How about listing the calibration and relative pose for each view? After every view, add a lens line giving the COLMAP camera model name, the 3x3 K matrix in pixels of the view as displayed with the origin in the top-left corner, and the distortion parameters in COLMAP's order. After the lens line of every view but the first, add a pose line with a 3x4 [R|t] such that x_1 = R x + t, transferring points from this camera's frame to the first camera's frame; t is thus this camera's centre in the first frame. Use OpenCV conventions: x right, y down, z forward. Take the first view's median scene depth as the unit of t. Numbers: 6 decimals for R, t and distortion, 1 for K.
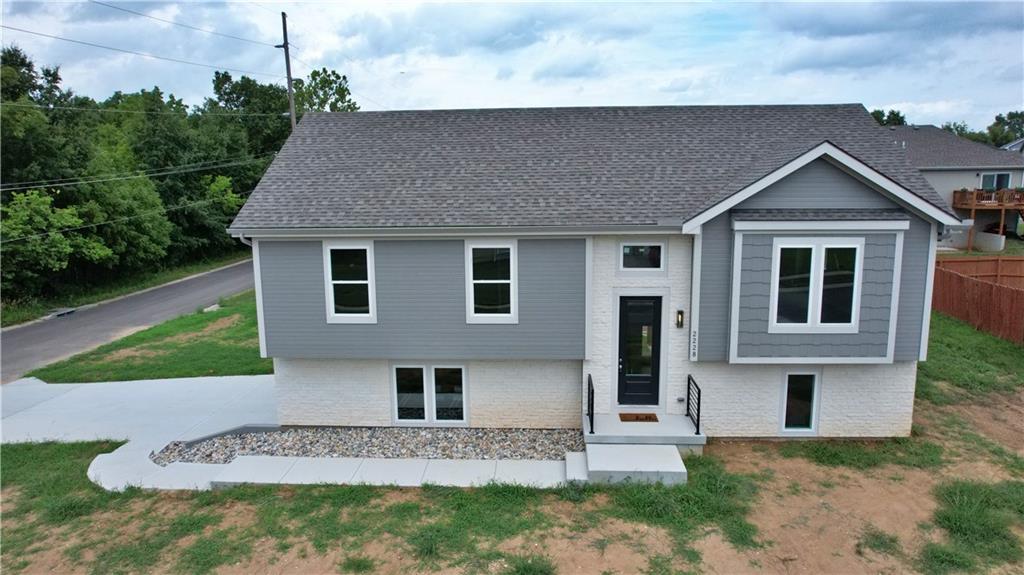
lens RADIAL K [[674.7, 0, 512.0], [0, 674.7, 287.5], [0, 0, 1]] dist [-0.071535, 0.058739]
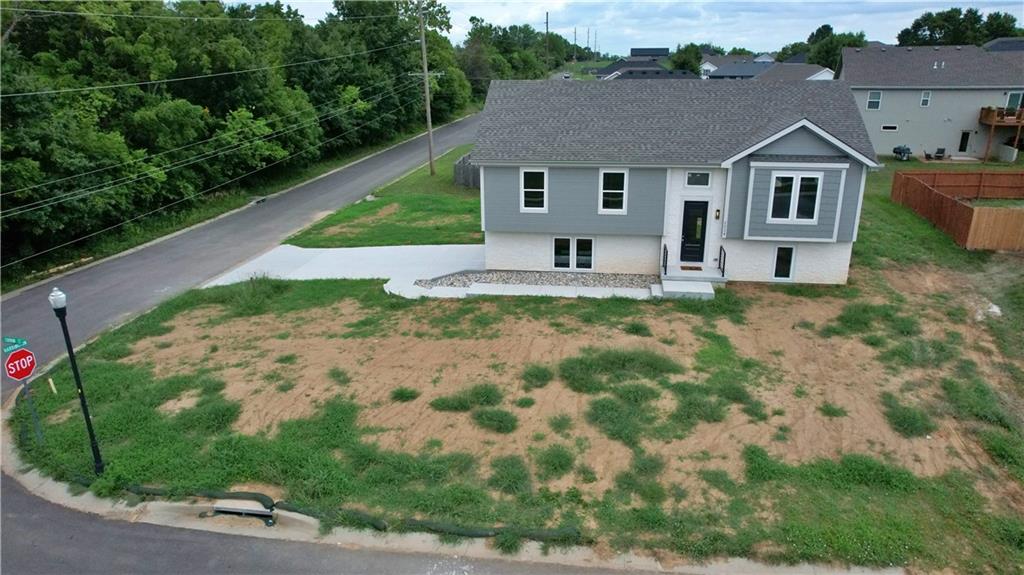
lens RADIAL K [[674.7, 0, 512.0], [0, 674.7, 287.5], [0, 0, 1]] dist [-0.071535, 0.058739]
pose [[0.996031, 0.028808, -0.084222, -0.140886], [-0.014587, 0.986215, 0.164825, -0.047189], [0.087809, -0.162942, 0.982721, -0.838848]]
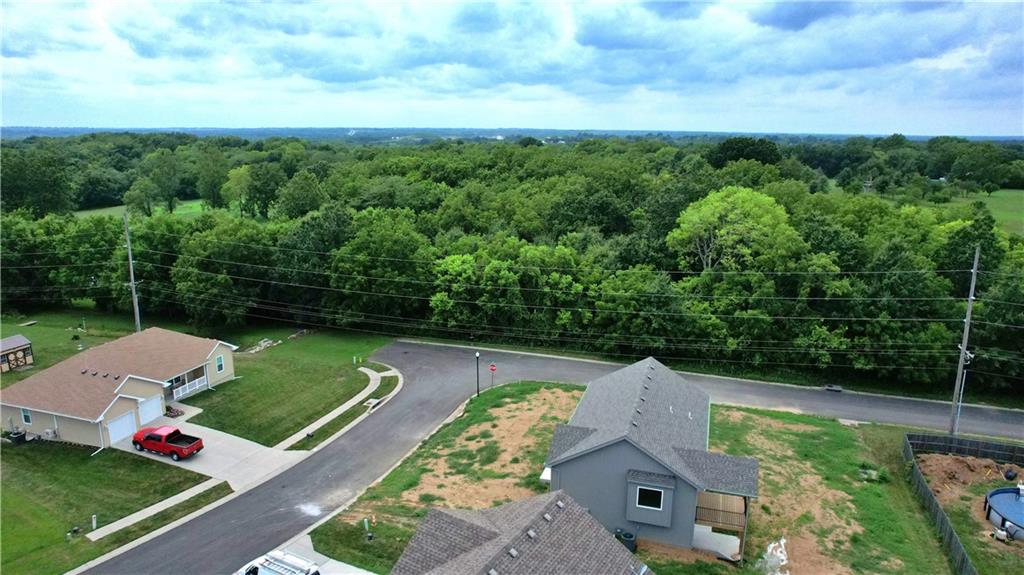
lens RADIAL K [[653.0, 0, 511.1], [0, 653.0, 289.2], [0, 0, 1]] dist [-0.075077, 0.064873]
pose [[-0.245035, 0.242904, -0.938592, 3.186651], [-0.161271, 0.944406, 0.286511, -1.632680], [0.956007, 0.221573, -0.192240, 1.149546]]
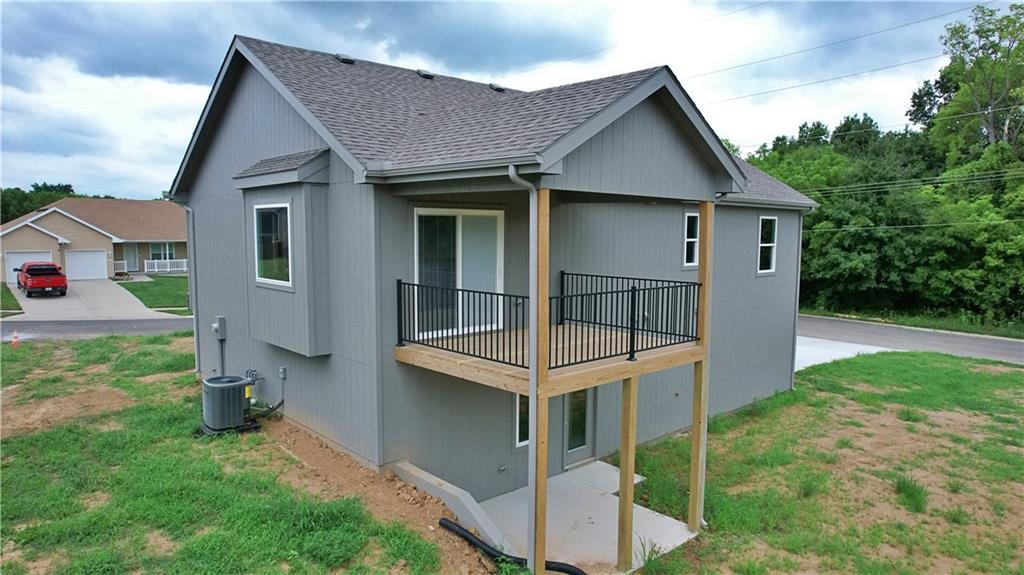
lens RADIAL K [[653.0, 0, 511.1], [0, 653.0, 289.2], [0, 0, 1]] dist [-0.075077, 0.064873]
pose [[-0.694894, 0.076323, -0.715051, 1.022874], [-0.113880, 0.970125, 0.214218, -0.236796], [0.710038, 0.230289, -0.665442, 2.126027]]
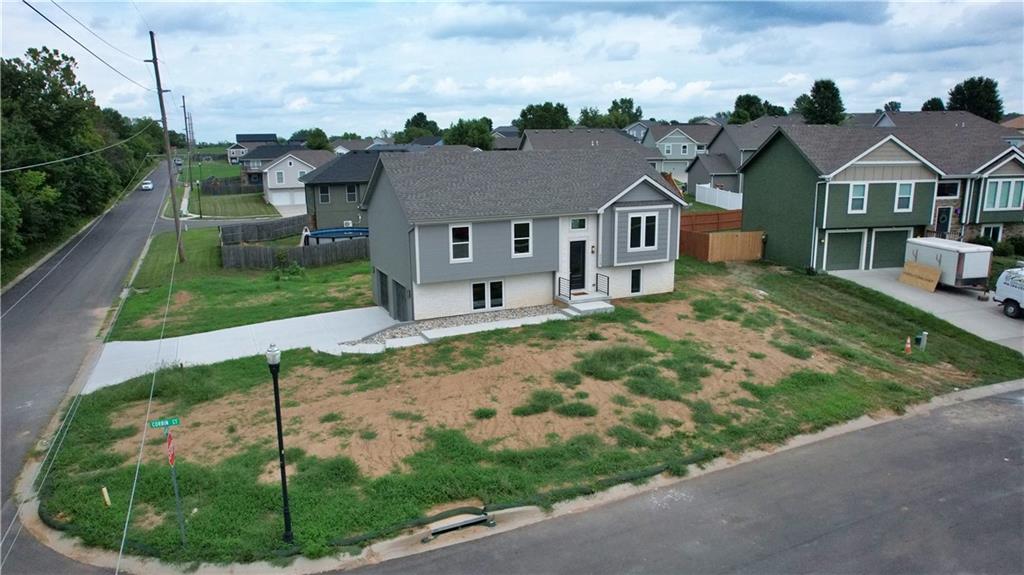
lens RADIAL K [[686.2, 0, 512.0], [0, 686.2, 287.5], [0, 0, 1]] dist [-0.059548, 0.033595]
pose [[0.880875, -0.094007, 0.463920, -1.117491], [0.075106, 0.995423, 0.059100, 0.015944], [-0.467352, -0.017217, 0.883904, -0.979810]]
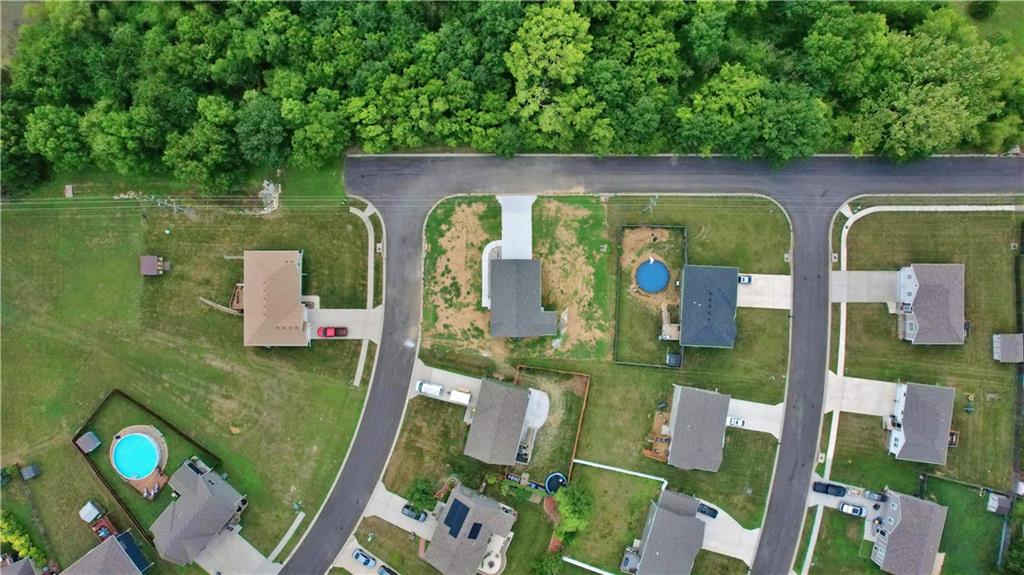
lens RADIAL K [[651.6, 0, 510.7], [0, 651.6, 280.2], [0, 0, 1]] dist [-0.071156, 0.063400]
pose [[0.065271, 0.997797, 0.011864, -0.231685], [-0.156514, -0.001505, 0.987675, -8.847533], [0.985517, -0.066323, 0.156071, -0.144209]]
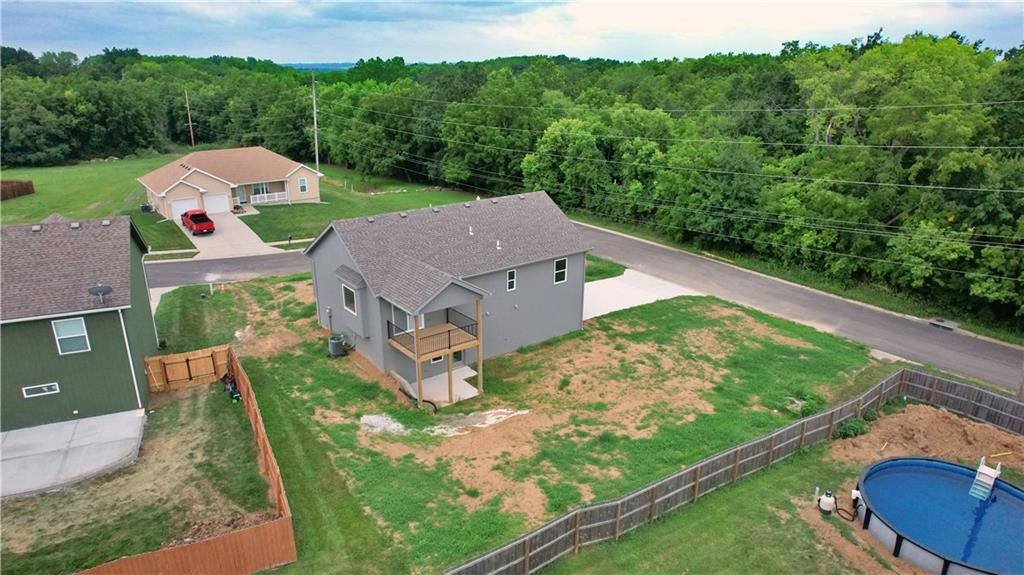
lens RADIAL K [[653.0, 0, 511.1], [0, 653.0, 289.2], [0, 0, 1]] dist [-0.075077, 0.064873]
pose [[-0.752052, 0.226042, -0.619131, 1.695916], [-0.100304, 0.889160, 0.446468, -1.264223], [0.651427, 0.397868, -0.646022, 3.325813]]
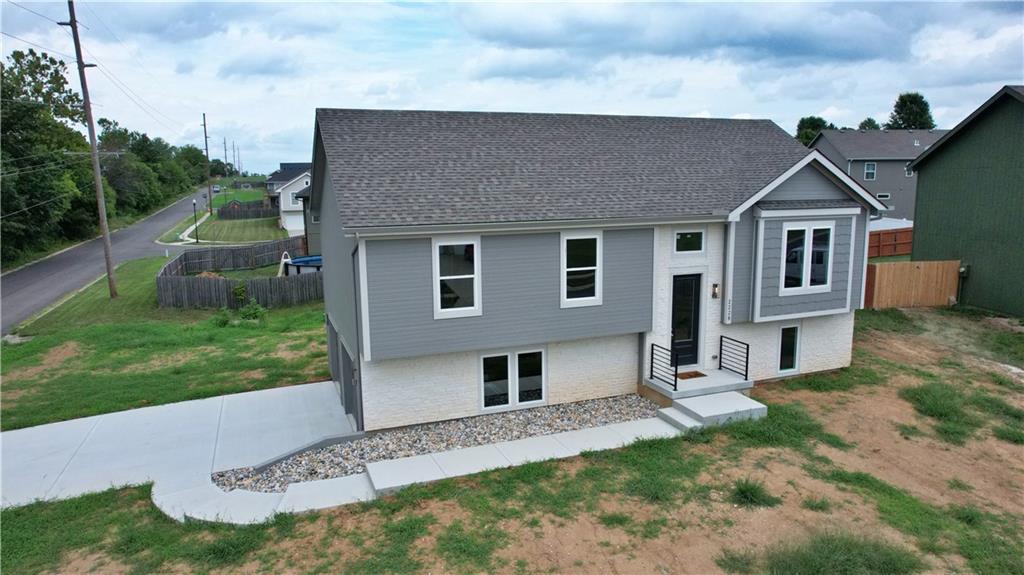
lens RADIAL K [[674.7, 0, 512.0], [0, 674.7, 287.5], [0, 0, 1]] dist [-0.071535, 0.058739]
pose [[0.910162, -0.065035, 0.409116, -0.592506], [0.066860, 0.997714, 0.009856, 0.003440], [-0.408821, 0.018383, 0.912429, 0.027947]]
